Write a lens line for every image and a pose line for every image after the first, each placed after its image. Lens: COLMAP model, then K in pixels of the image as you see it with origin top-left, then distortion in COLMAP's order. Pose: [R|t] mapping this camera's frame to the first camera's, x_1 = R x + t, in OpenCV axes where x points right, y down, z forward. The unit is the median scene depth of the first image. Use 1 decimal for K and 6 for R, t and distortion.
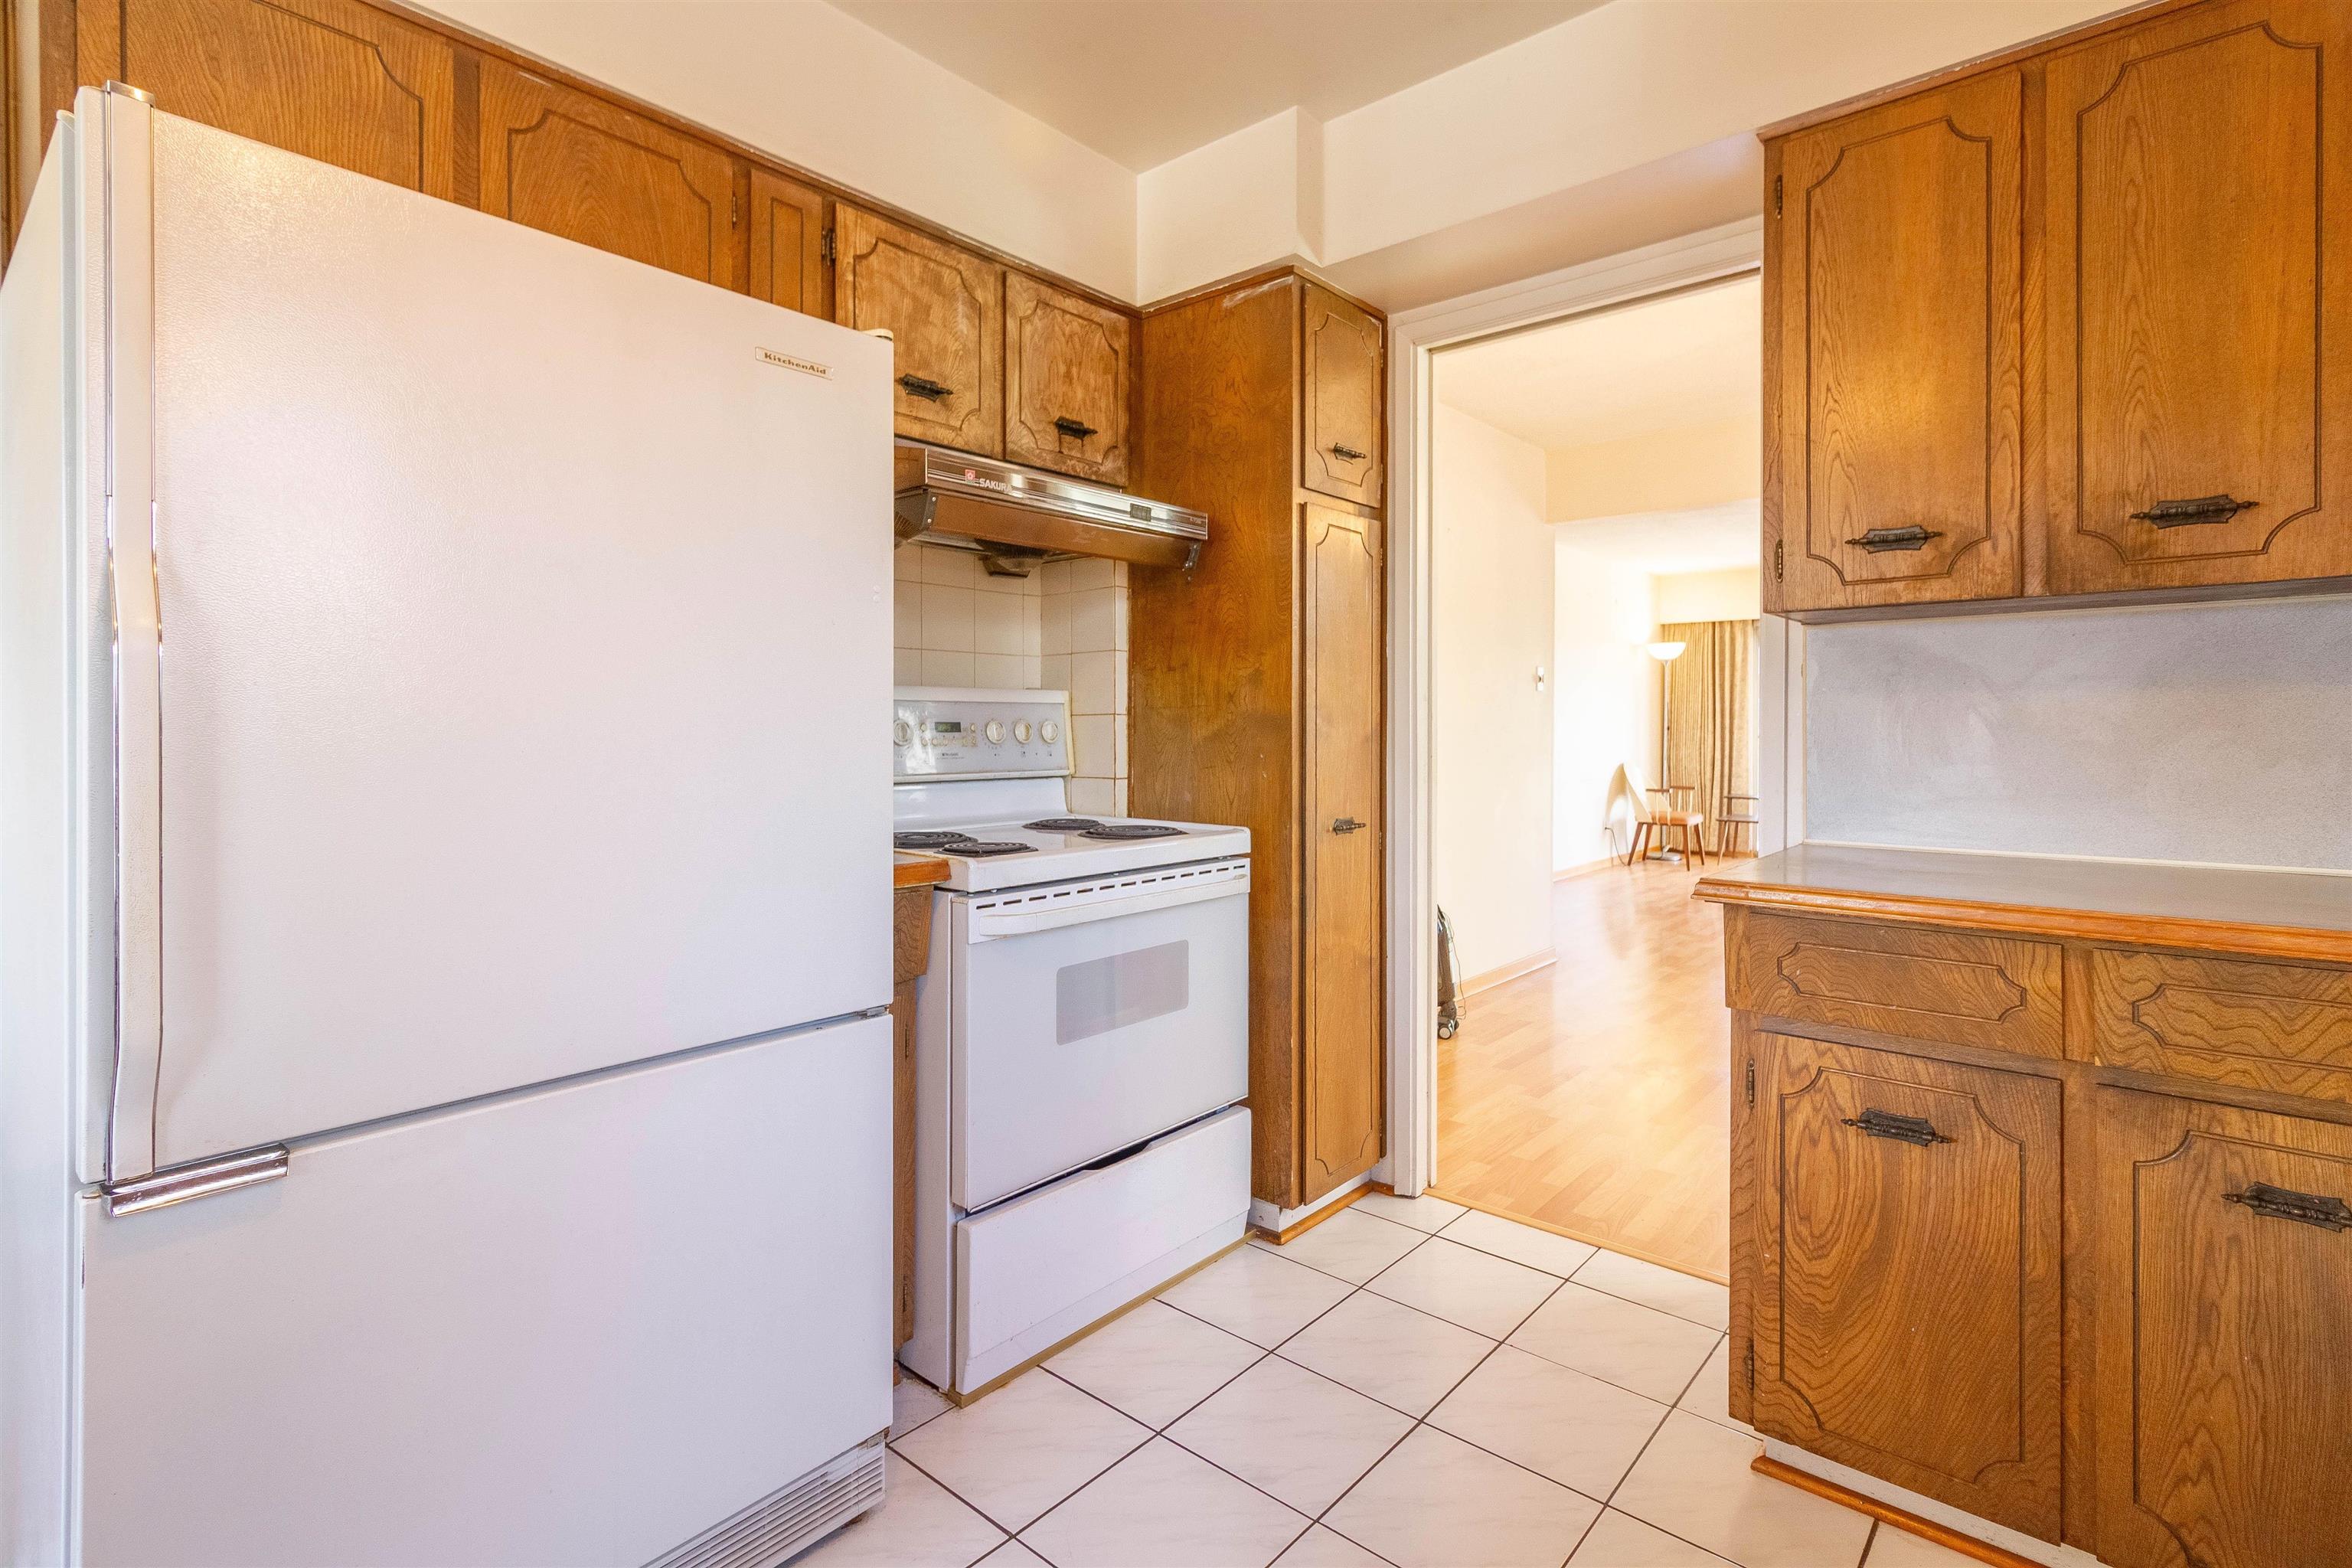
lens RADIAL K [[1104.3, 0, 1193.4], [0, 1104.3, 729.8], [0, 0, 1]] dist [0.002740, -0.000135]
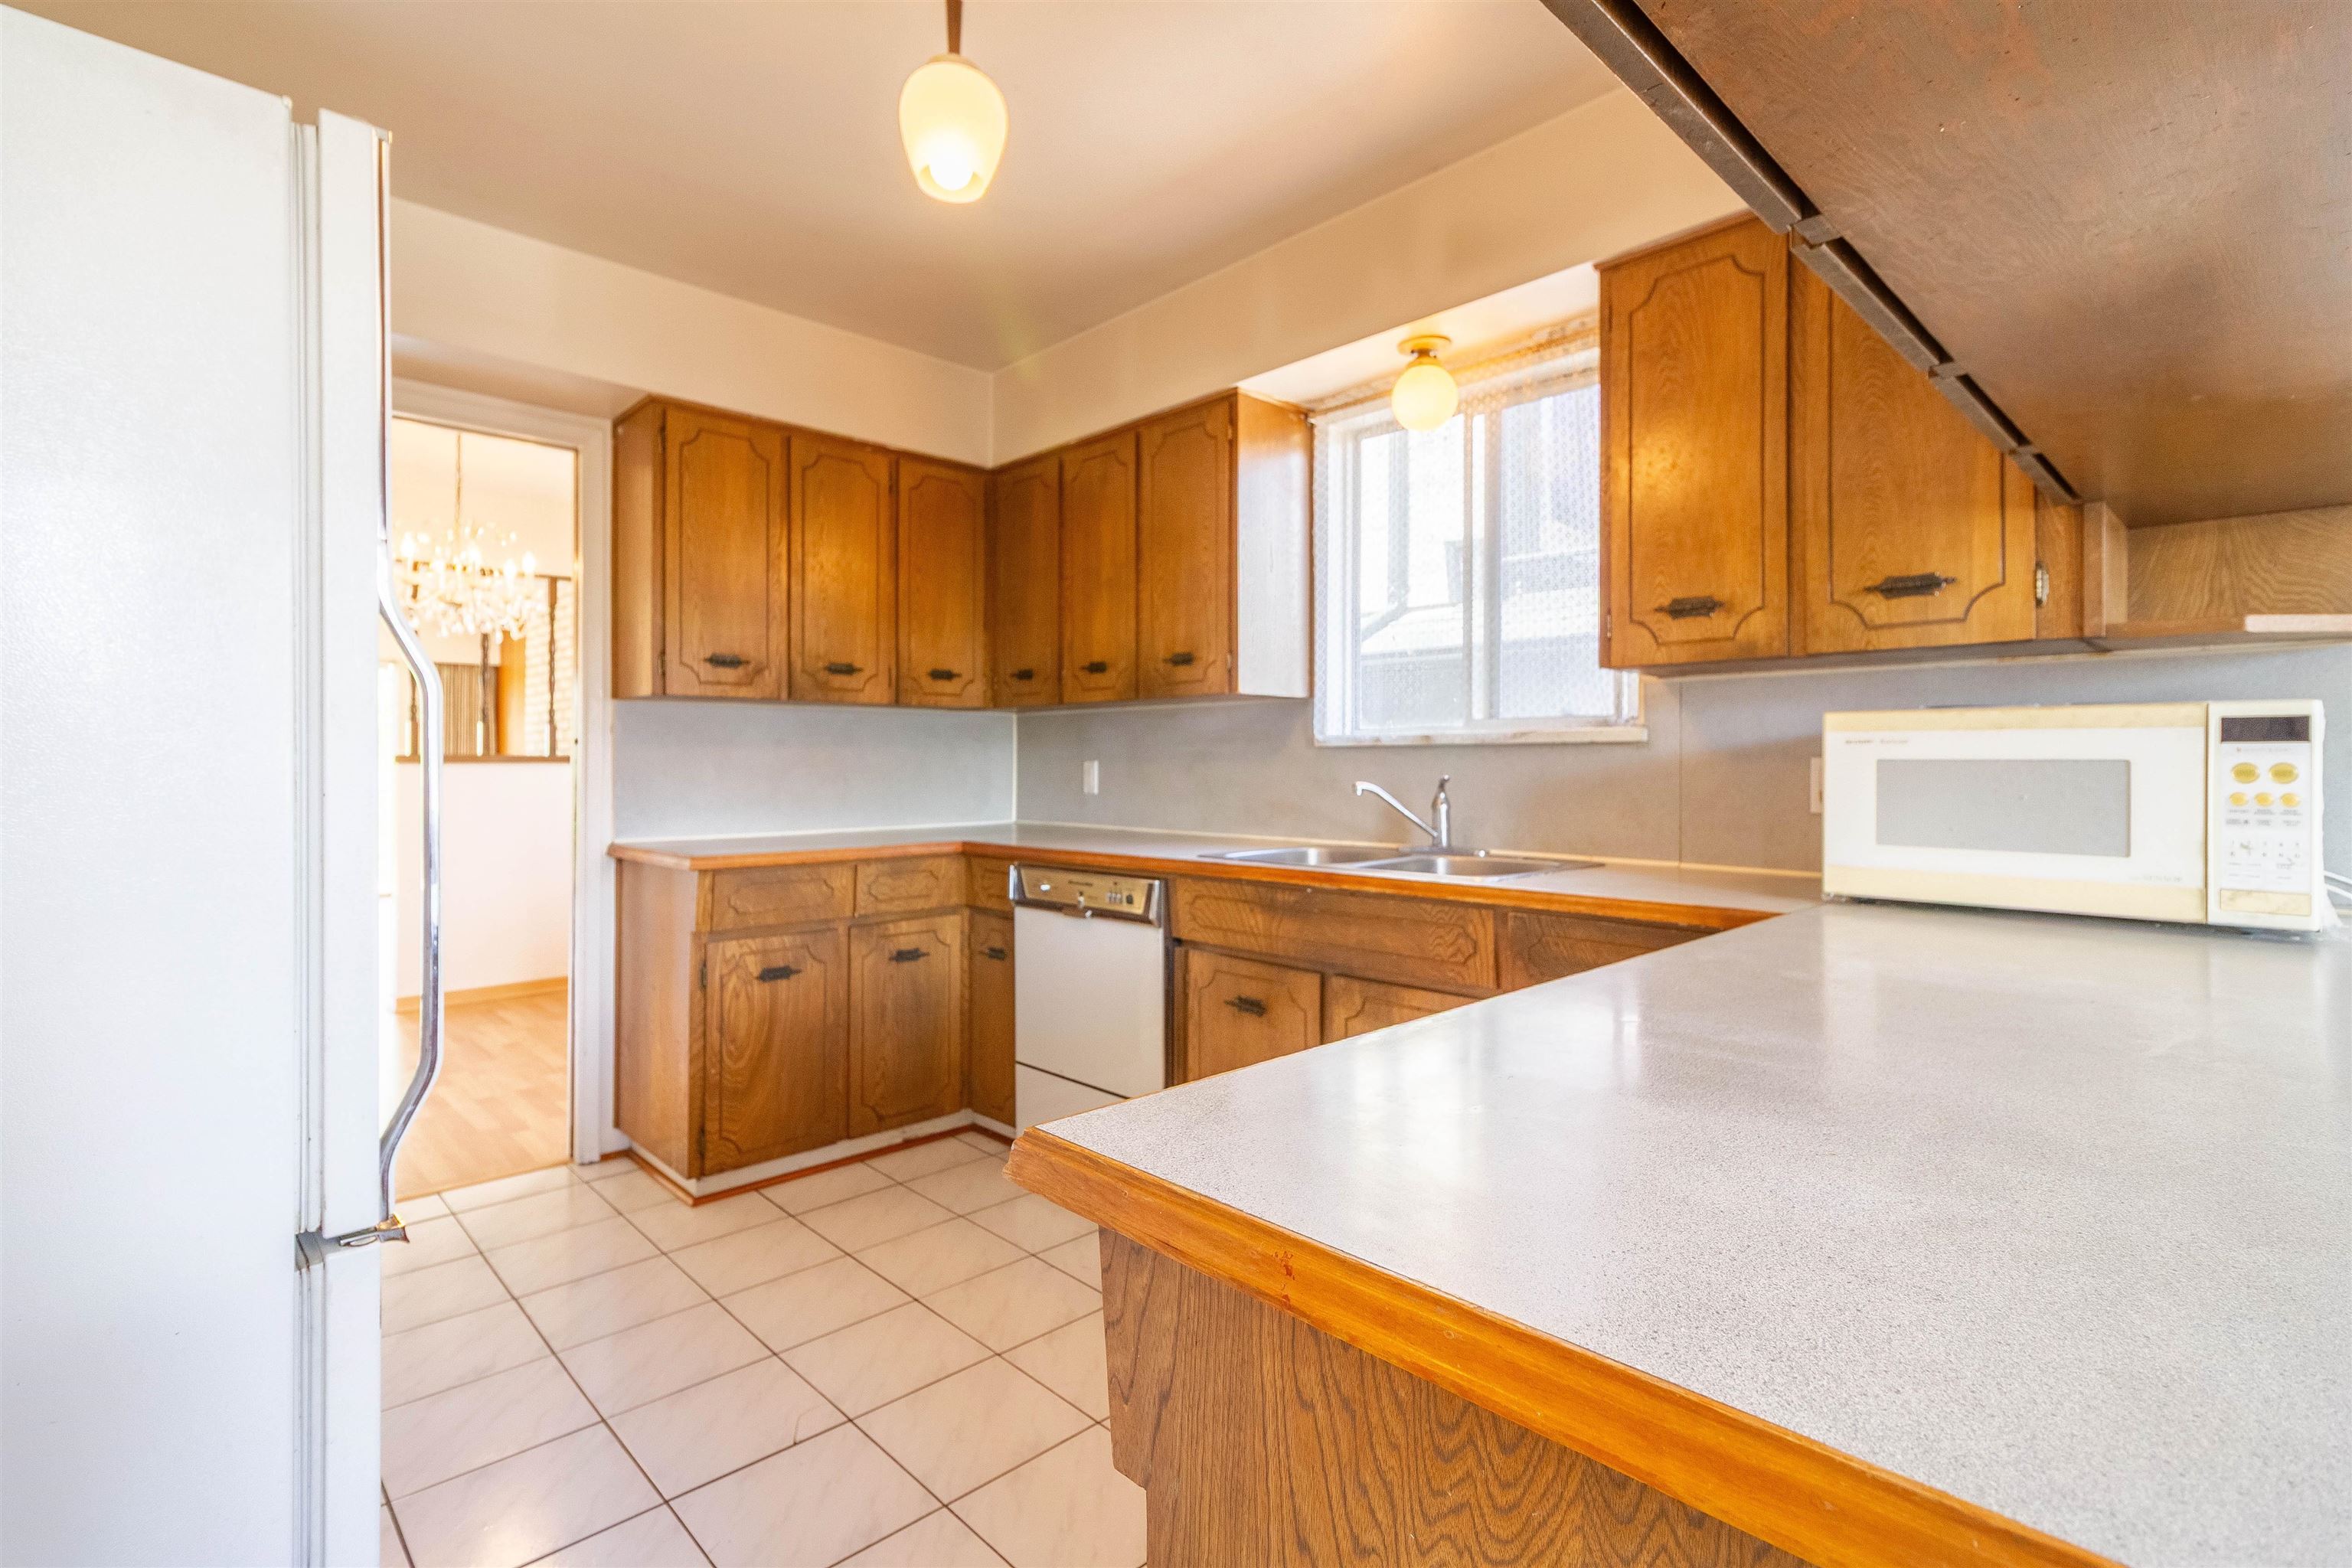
lens RADIAL K [[1104.3, 0, 1183.7], [0, 1104.3, 747.4], [0, 0, 1]] dist [0.002740, -0.000135]
pose [[0.094723, 0.014238, 0.995402, -1.204978], [0.001079, 0.999896, -0.014405, -0.007147], [-0.995503, 0.002439, 0.094697, 0.105147]]
